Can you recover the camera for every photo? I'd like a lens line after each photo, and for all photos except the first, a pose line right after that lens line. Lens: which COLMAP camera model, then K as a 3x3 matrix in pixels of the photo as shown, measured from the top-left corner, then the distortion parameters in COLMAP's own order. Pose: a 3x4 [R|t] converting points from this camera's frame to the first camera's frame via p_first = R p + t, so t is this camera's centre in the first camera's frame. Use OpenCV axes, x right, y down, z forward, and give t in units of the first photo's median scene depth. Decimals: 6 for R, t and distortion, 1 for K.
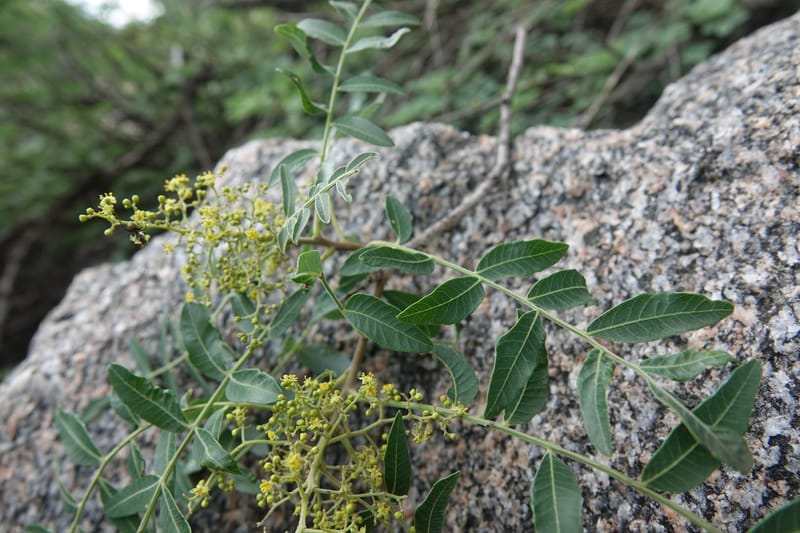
lens RADIAL K [[559.9, 0, 407.2], [0, 559.9, 270.6], [0, 0, 1]] dist [0.005832, -0.020984]
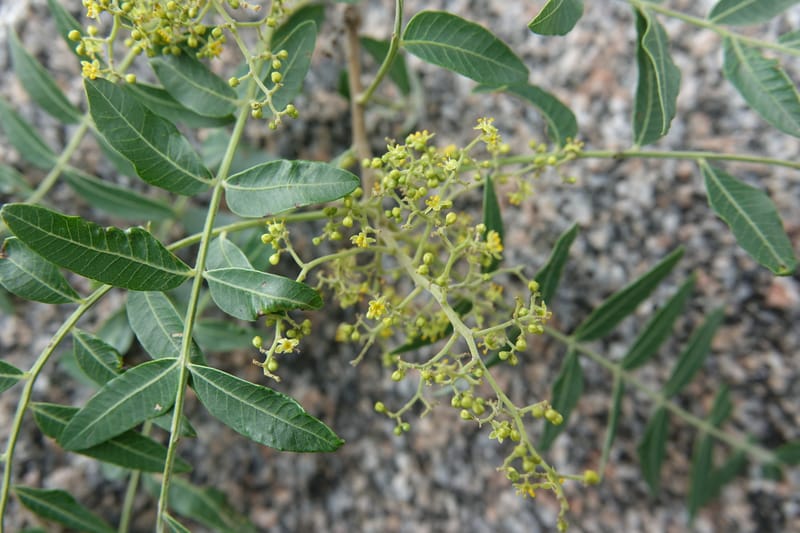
lens RADIAL K [[559.9, 0, 398.4], [0, 559.9, 263.5], [0, 0, 1]] dist [0.005832, -0.020984]
pose [[0.855349, -0.272529, 0.440574, -0.383038], [0.129469, 0.935912, 0.327577, 0.077496], [-0.501613, -0.223152, 0.835815, 0.303812]]
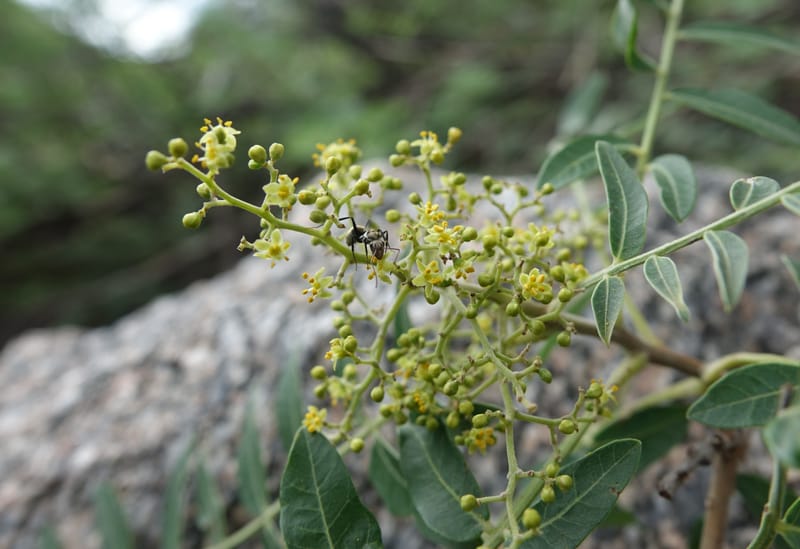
lens RADIAL K [[745.6, 0, 437.7], [0, 745.6, 222.8], [0, 0, 1]] dist [0.001111, 0.000000]
pose [[0.987873, 0.153252, -0.024922, -0.277248], [-0.154511, 0.954532, -0.254942, 0.032249], [-0.015281, 0.255701, 0.966635, 0.390438]]
